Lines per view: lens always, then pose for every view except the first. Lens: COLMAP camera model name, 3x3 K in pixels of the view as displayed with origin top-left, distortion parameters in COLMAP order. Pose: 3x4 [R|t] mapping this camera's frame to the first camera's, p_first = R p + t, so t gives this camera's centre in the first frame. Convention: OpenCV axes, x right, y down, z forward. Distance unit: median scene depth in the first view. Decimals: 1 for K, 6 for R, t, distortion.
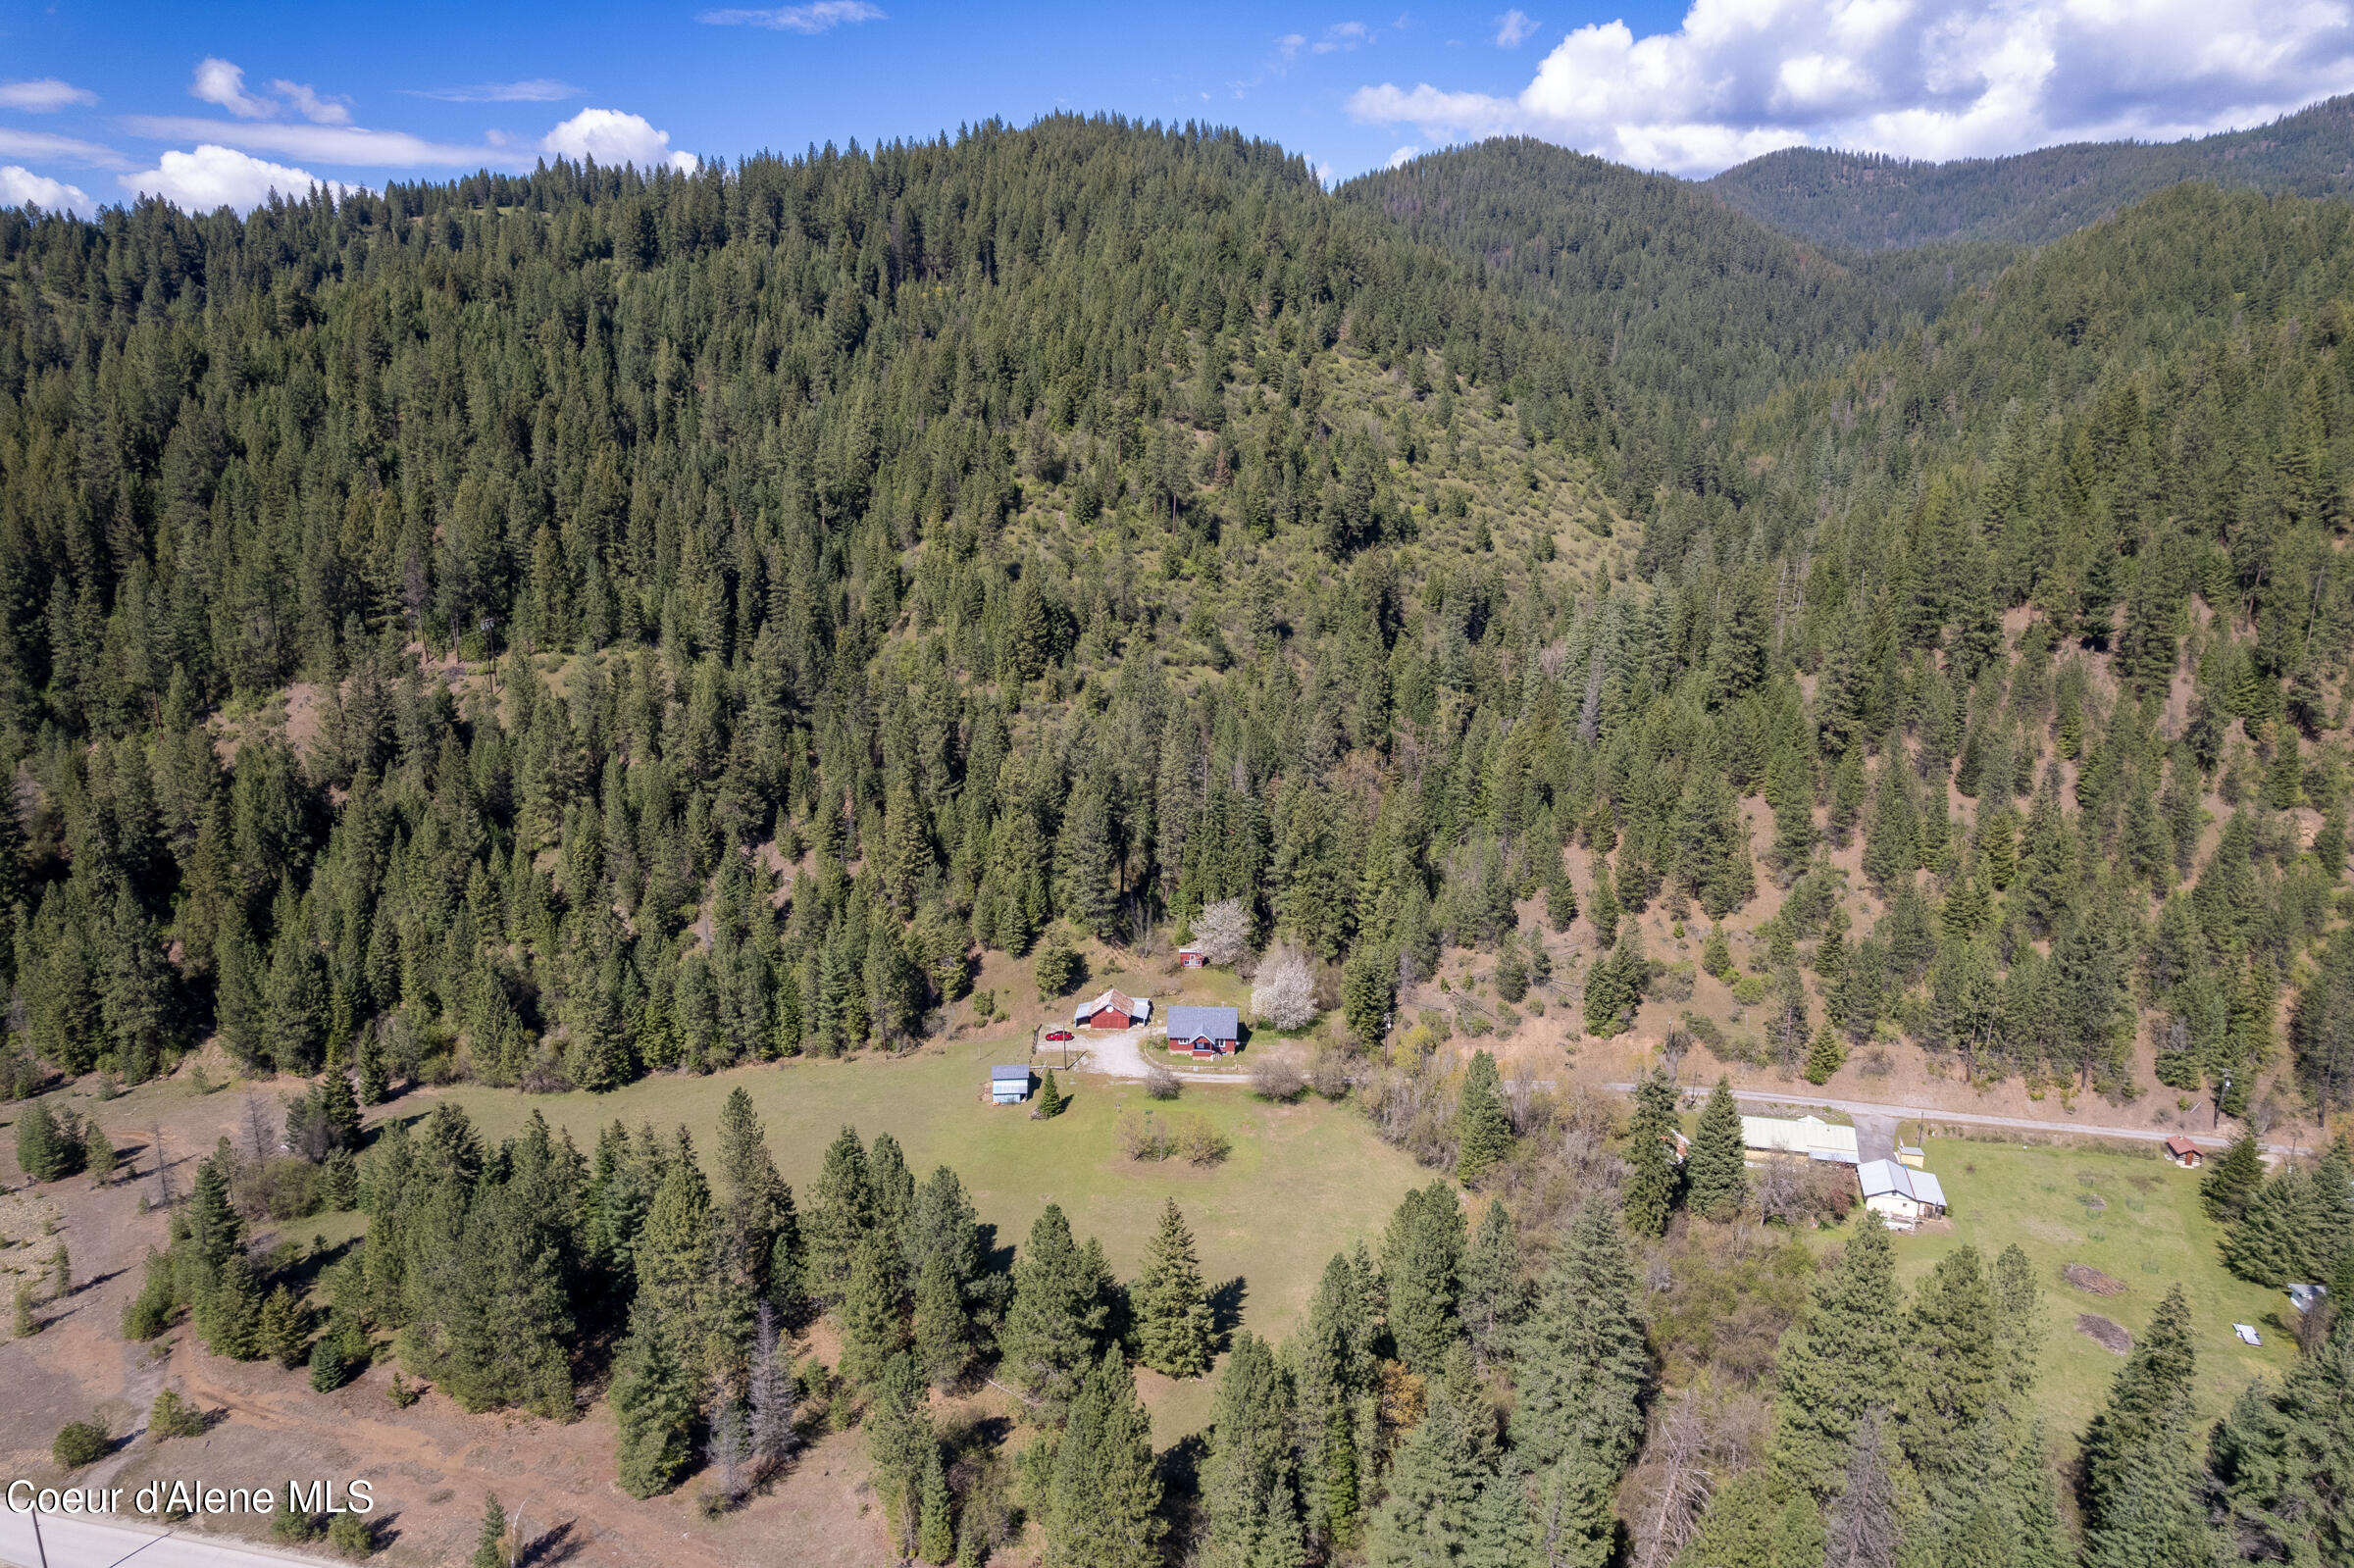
lens RADIAL K [[1504.5, 0, 1178.3], [0, 1504.5, 792.7], [0, 0, 1]] dist [-0.068645, 0.058126]
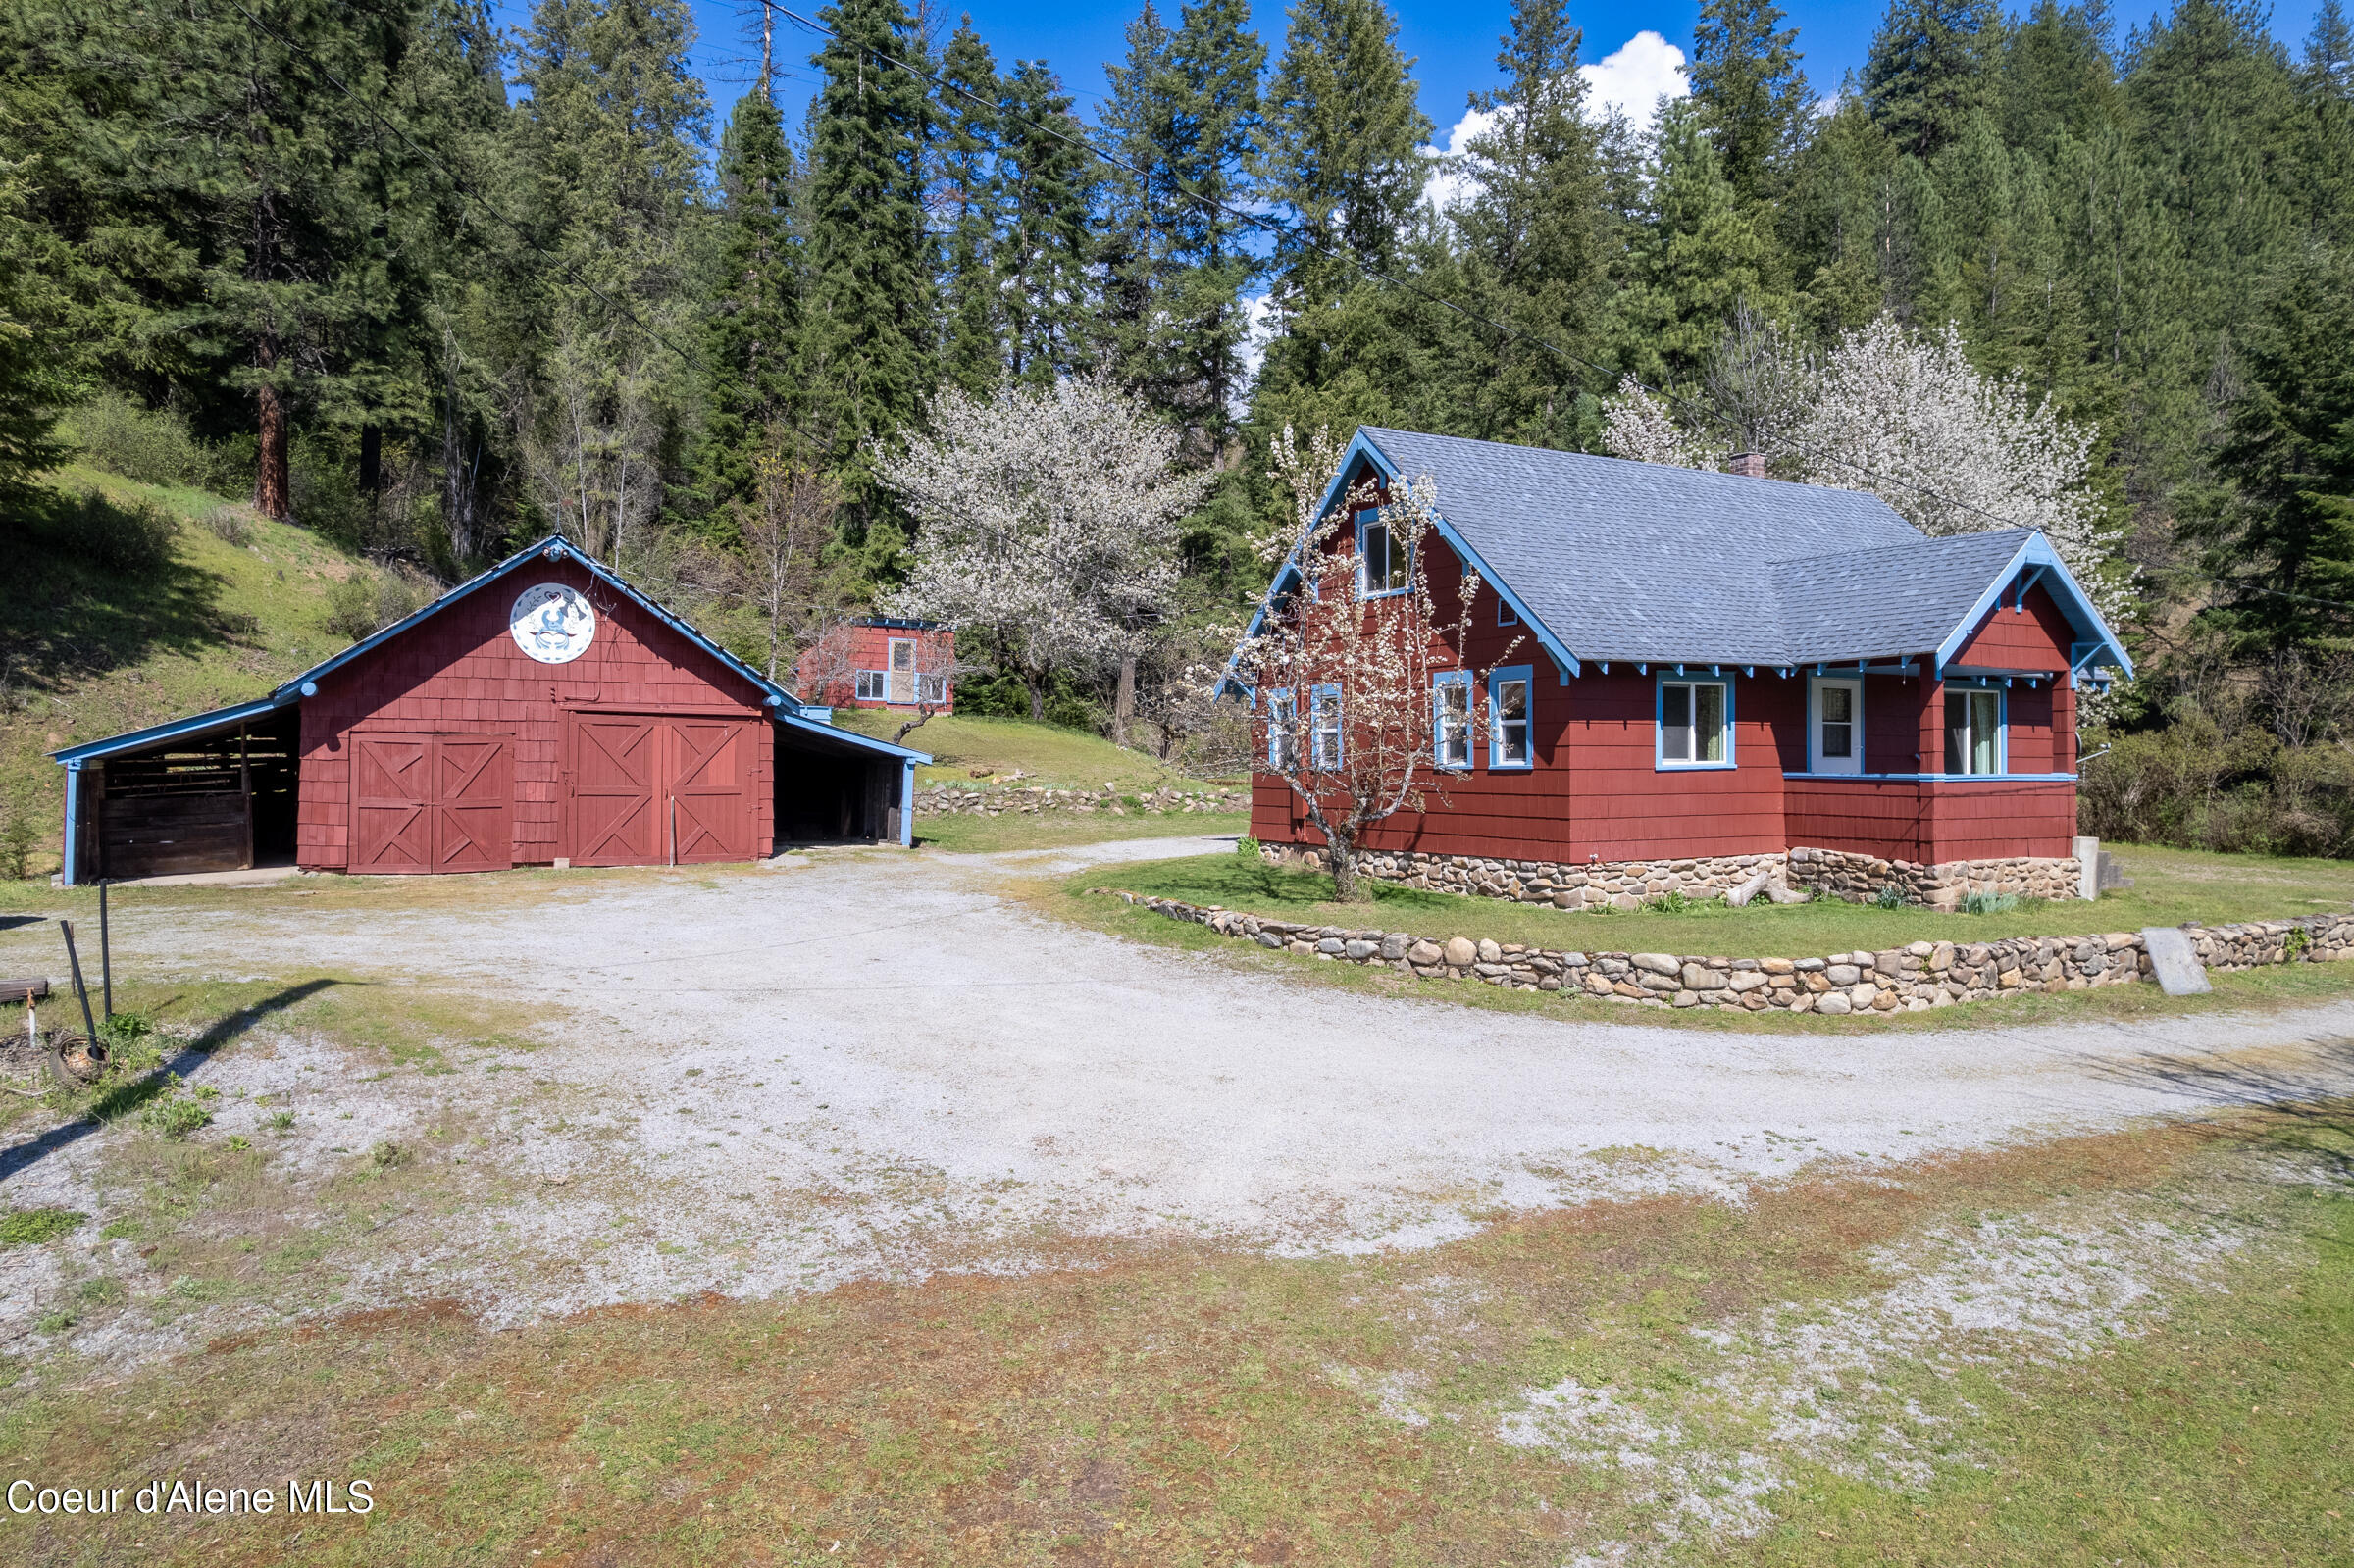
lens RADIAL K [[1507.9, 0, 1179.8], [0, 1507.9, 786.1], [0, 0, 1]] dist [-0.072719, 0.065359]
pose [[0.841943, -0.002193, 0.539563, -0.057085], [0.119920, 0.975742, -0.183159, 0.160679], [-0.526072, 0.218914, 0.821782, 0.847658]]
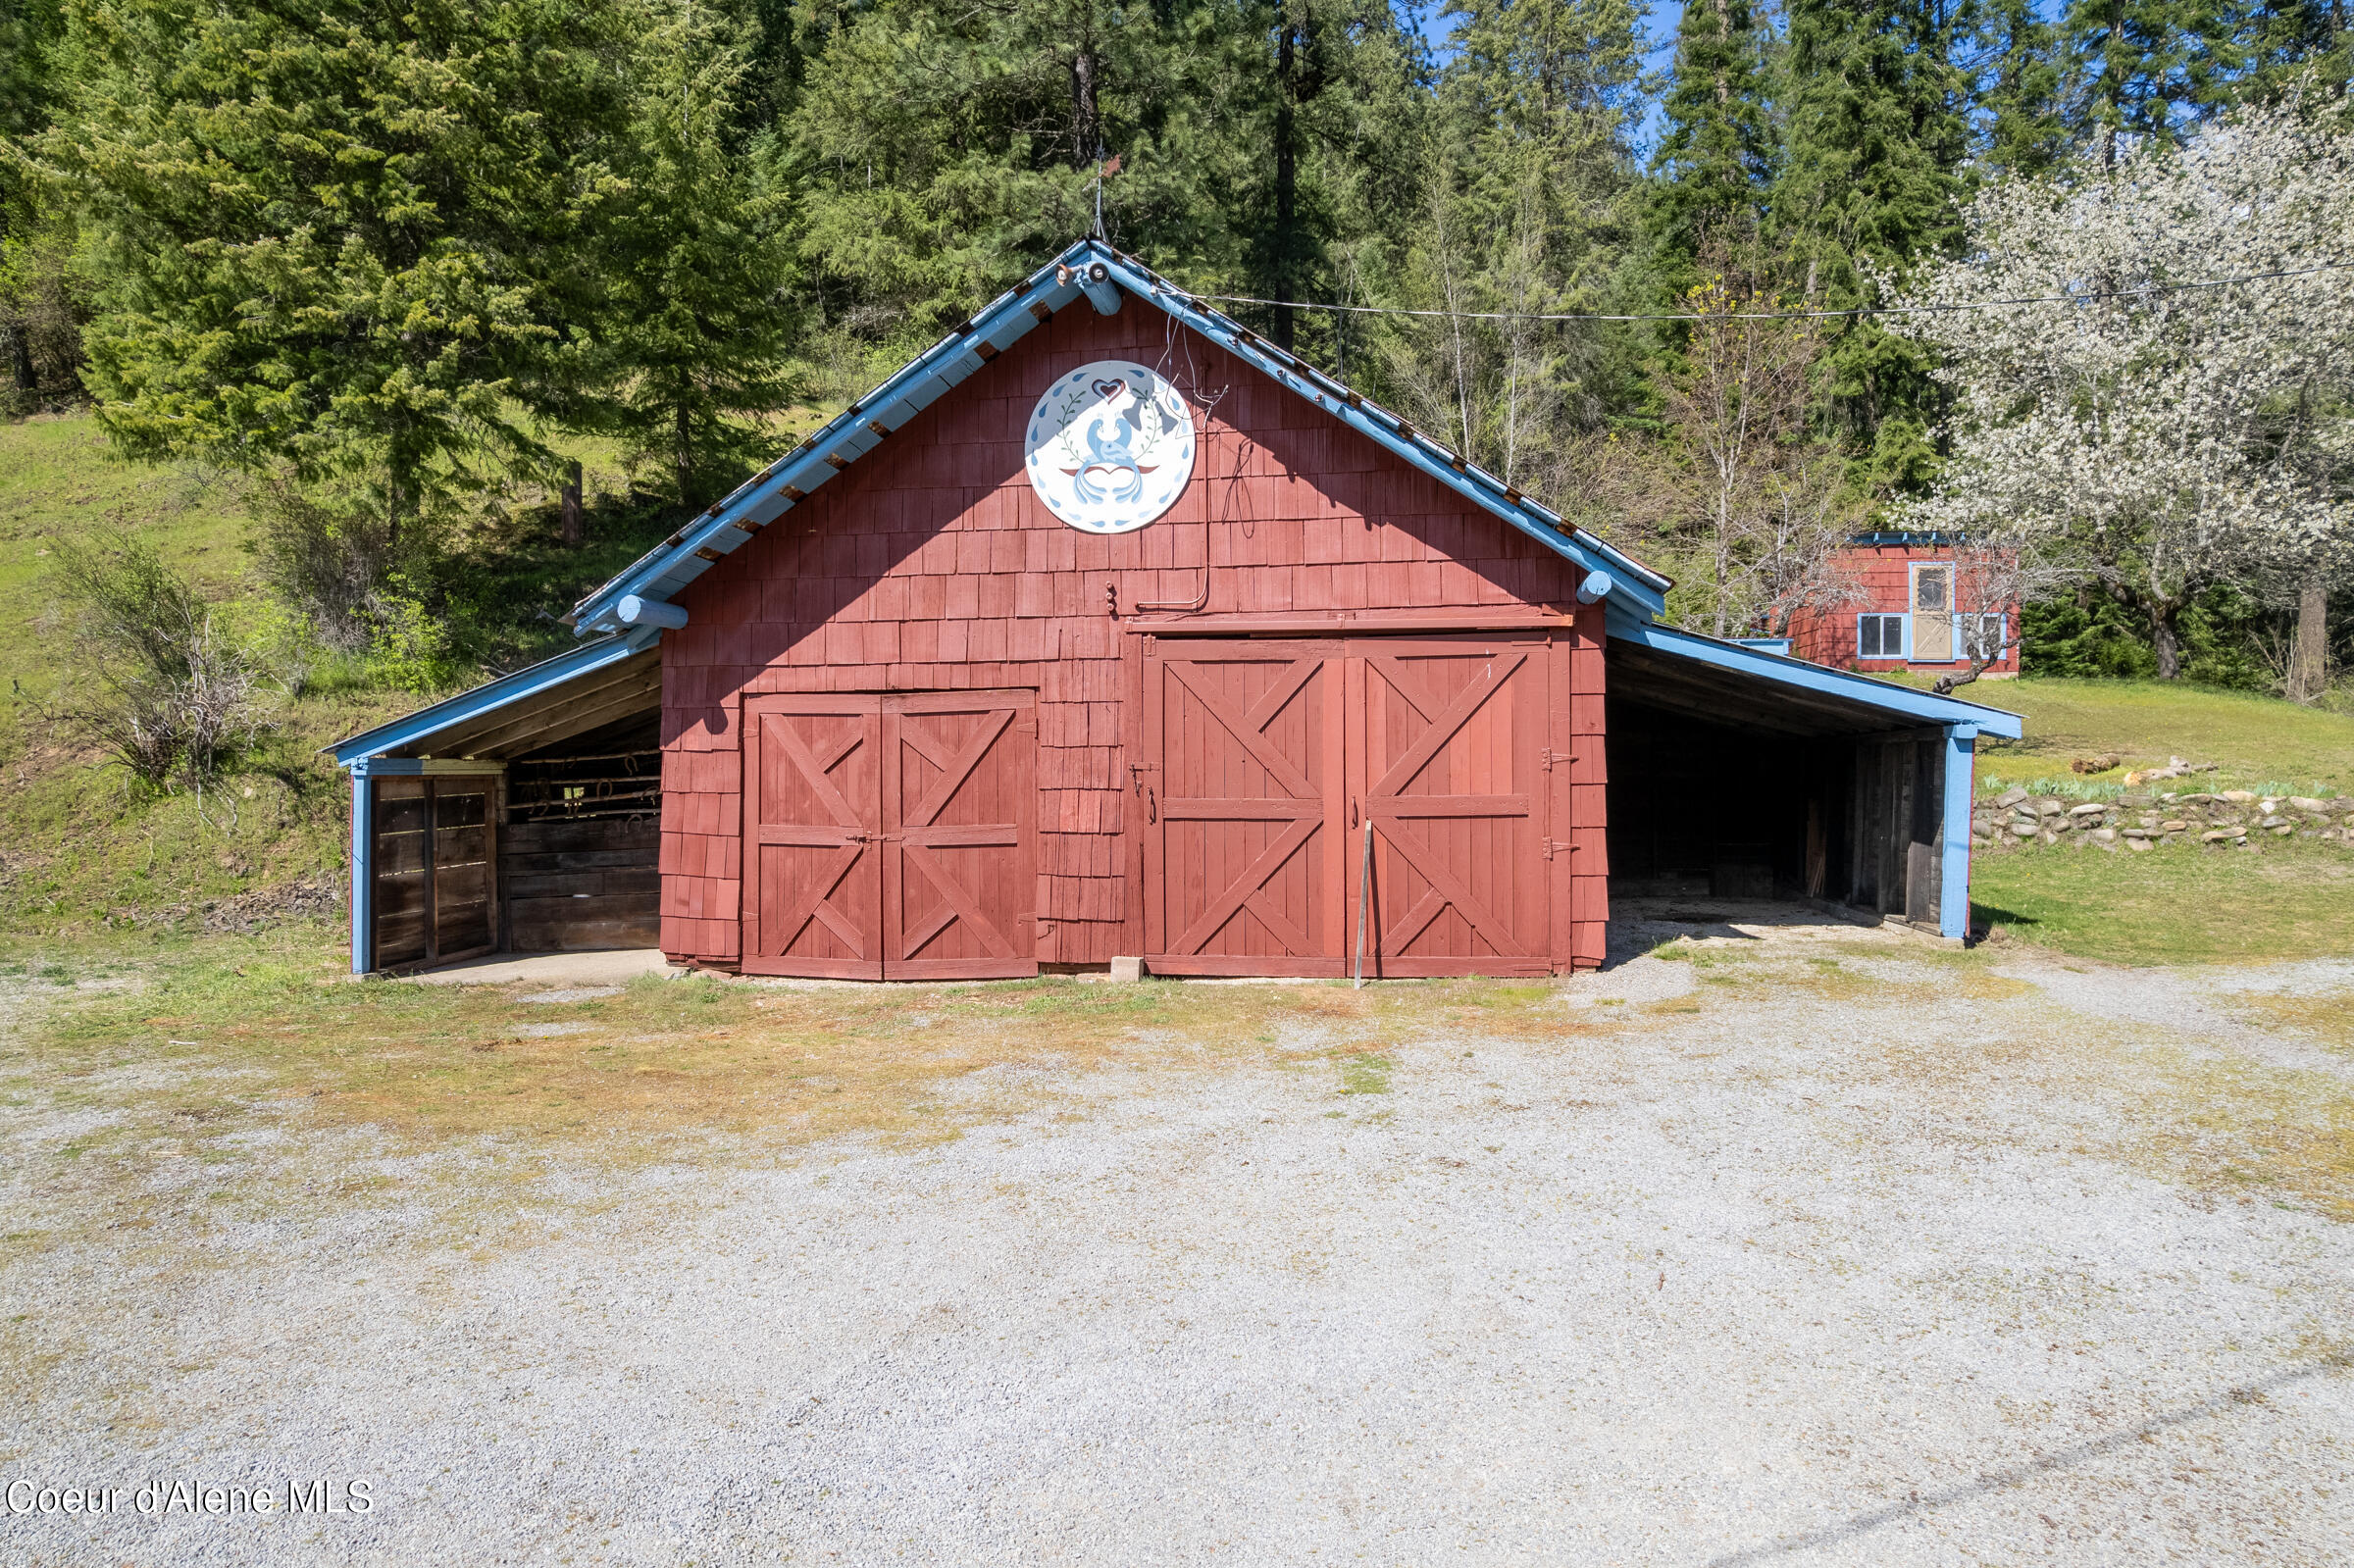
lens RADIAL K [[1504.5, 0, 1178.3], [0, 1504.5, 792.7], [0, 0, 1]] dist [-0.068645, 0.058126]
pose [[0.996631, -0.009637, -0.081453, -0.037695], [-0.008470, 0.975671, -0.219076, 0.150018], [0.081582, 0.219028, 0.972302, 0.894810]]
